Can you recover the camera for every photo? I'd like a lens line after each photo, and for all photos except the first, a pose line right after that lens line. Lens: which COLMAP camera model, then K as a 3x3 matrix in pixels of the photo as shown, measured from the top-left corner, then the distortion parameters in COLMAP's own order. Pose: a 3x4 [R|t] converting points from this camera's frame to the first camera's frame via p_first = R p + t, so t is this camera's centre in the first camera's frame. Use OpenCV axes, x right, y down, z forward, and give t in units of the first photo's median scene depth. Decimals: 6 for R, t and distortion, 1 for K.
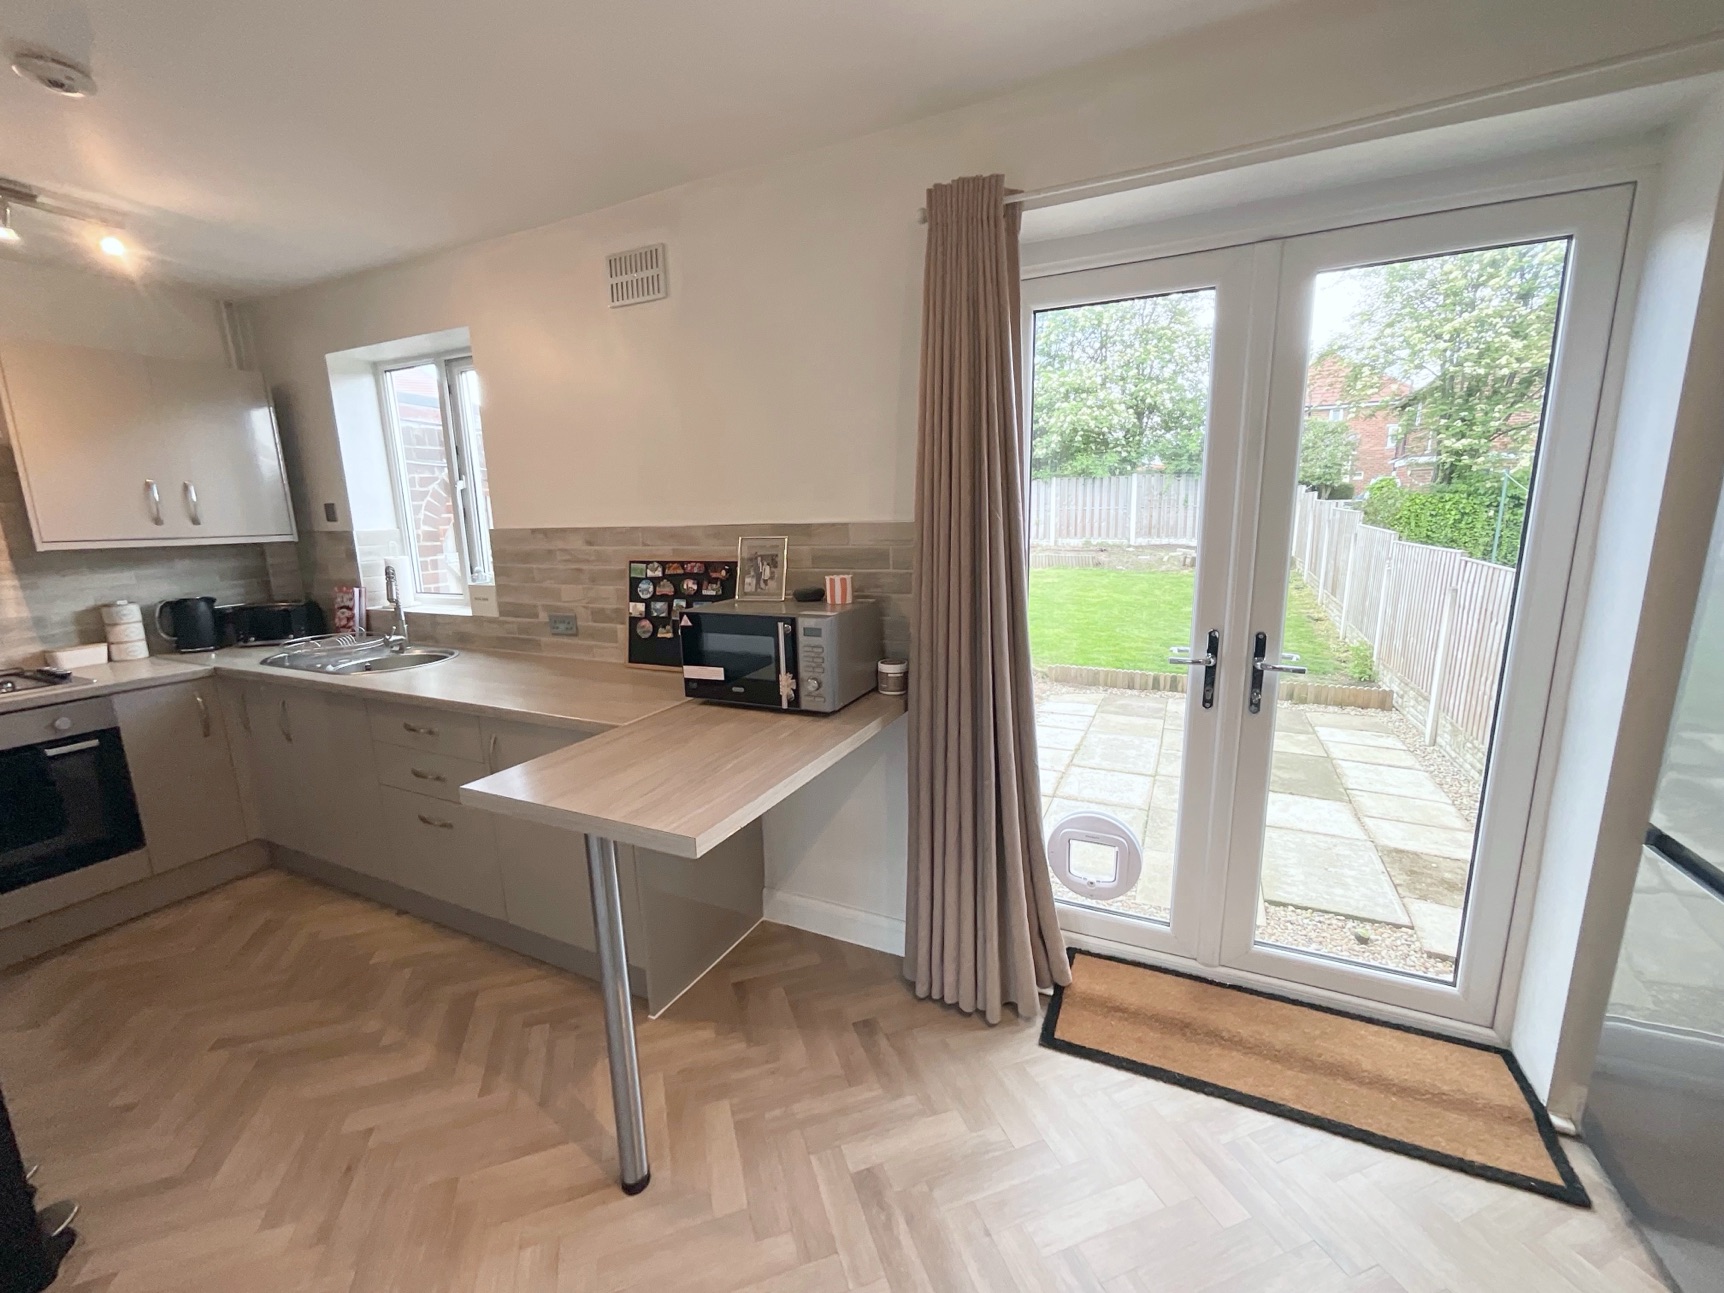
lens RADIAL K [[697.5, 0, 863.1], [0, 697.5, 645.4], [0, 0, 1]] dist [-0.002434, -0.000337]
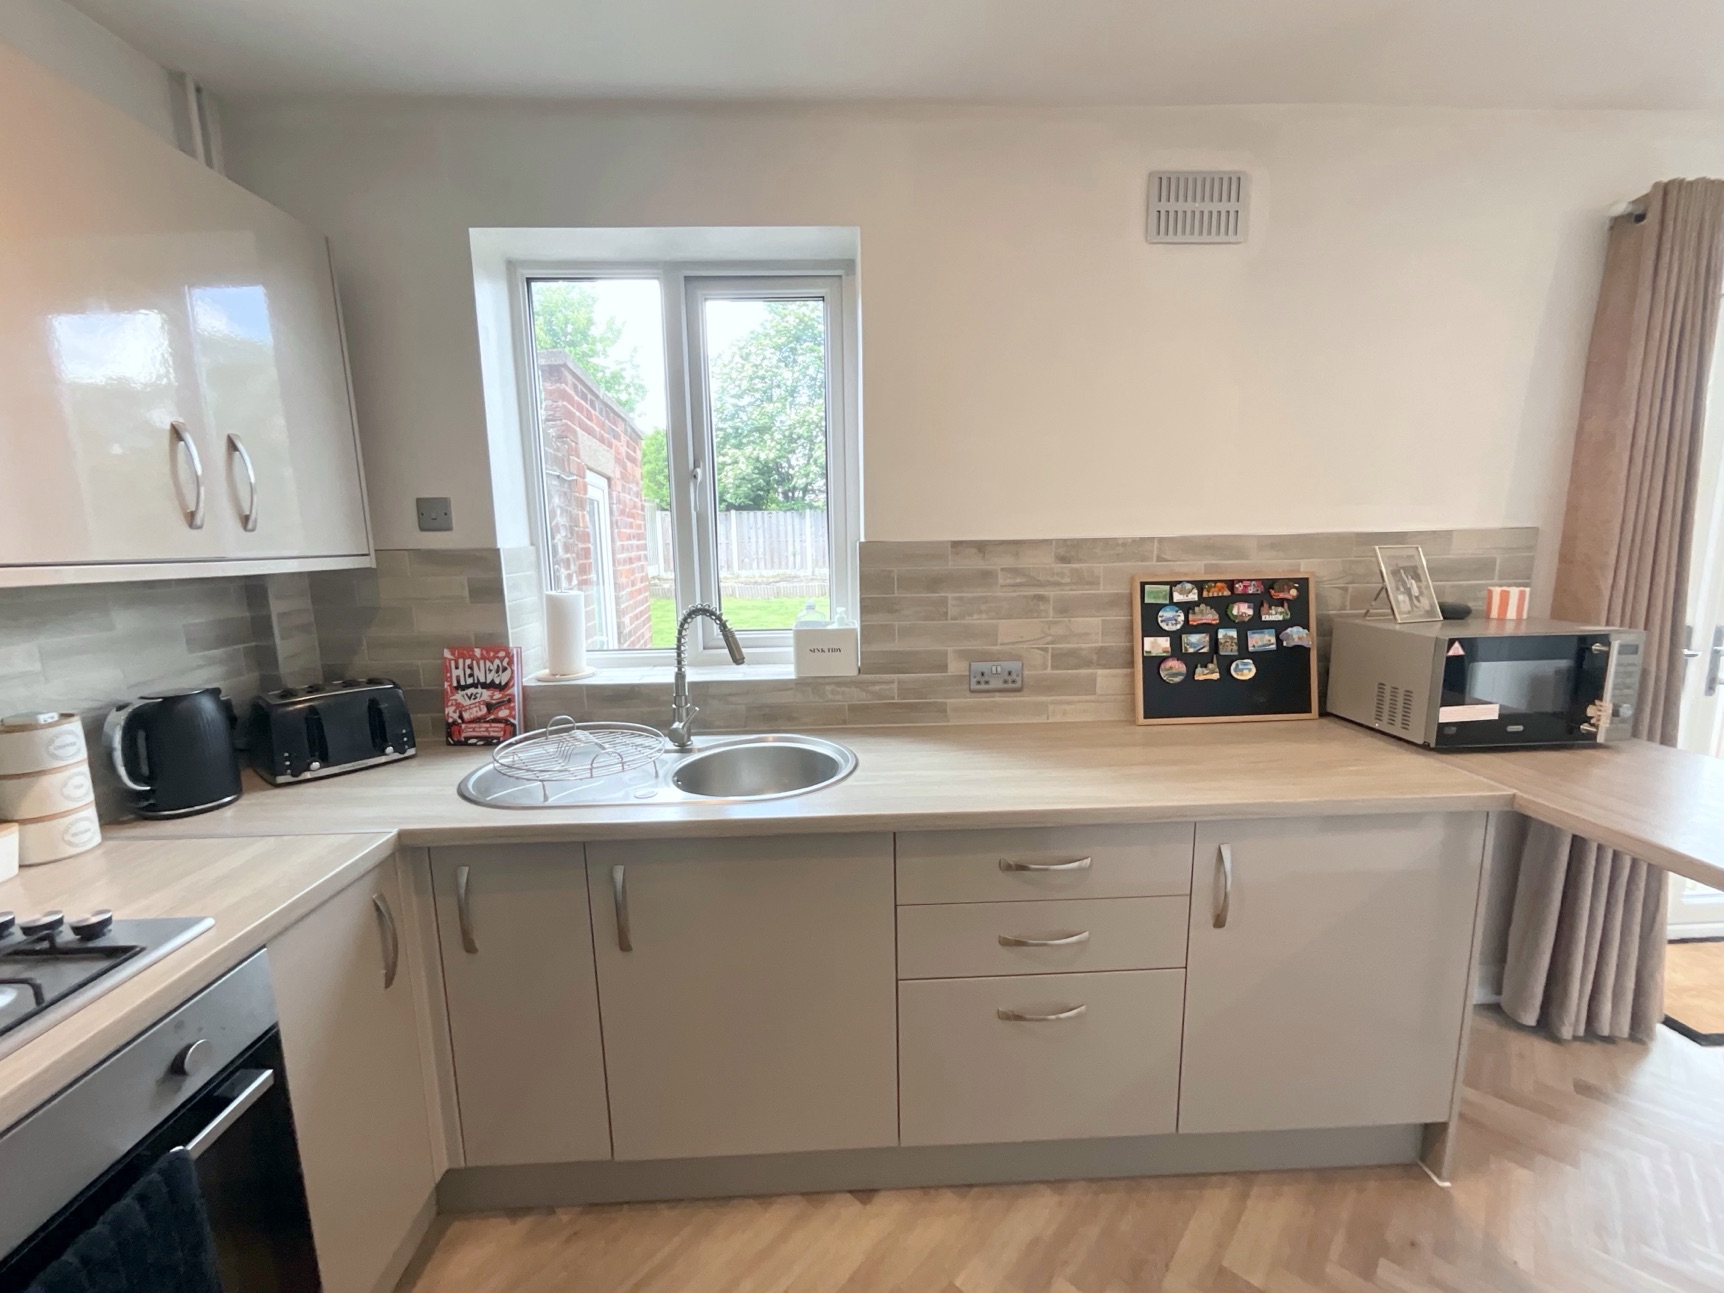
lens RADIAL K [[697.5, 0, 860.1], [0, 697.5, 644.8], [0, 0, 1]] dist [-0.002434, -0.000337]
pose [[0.887341, -0.064041, 0.456645, -1.016977], [0.085452, 0.995993, -0.026368, -0.064731], [-0.453127, 0.062418, 0.889258, 0.514096]]
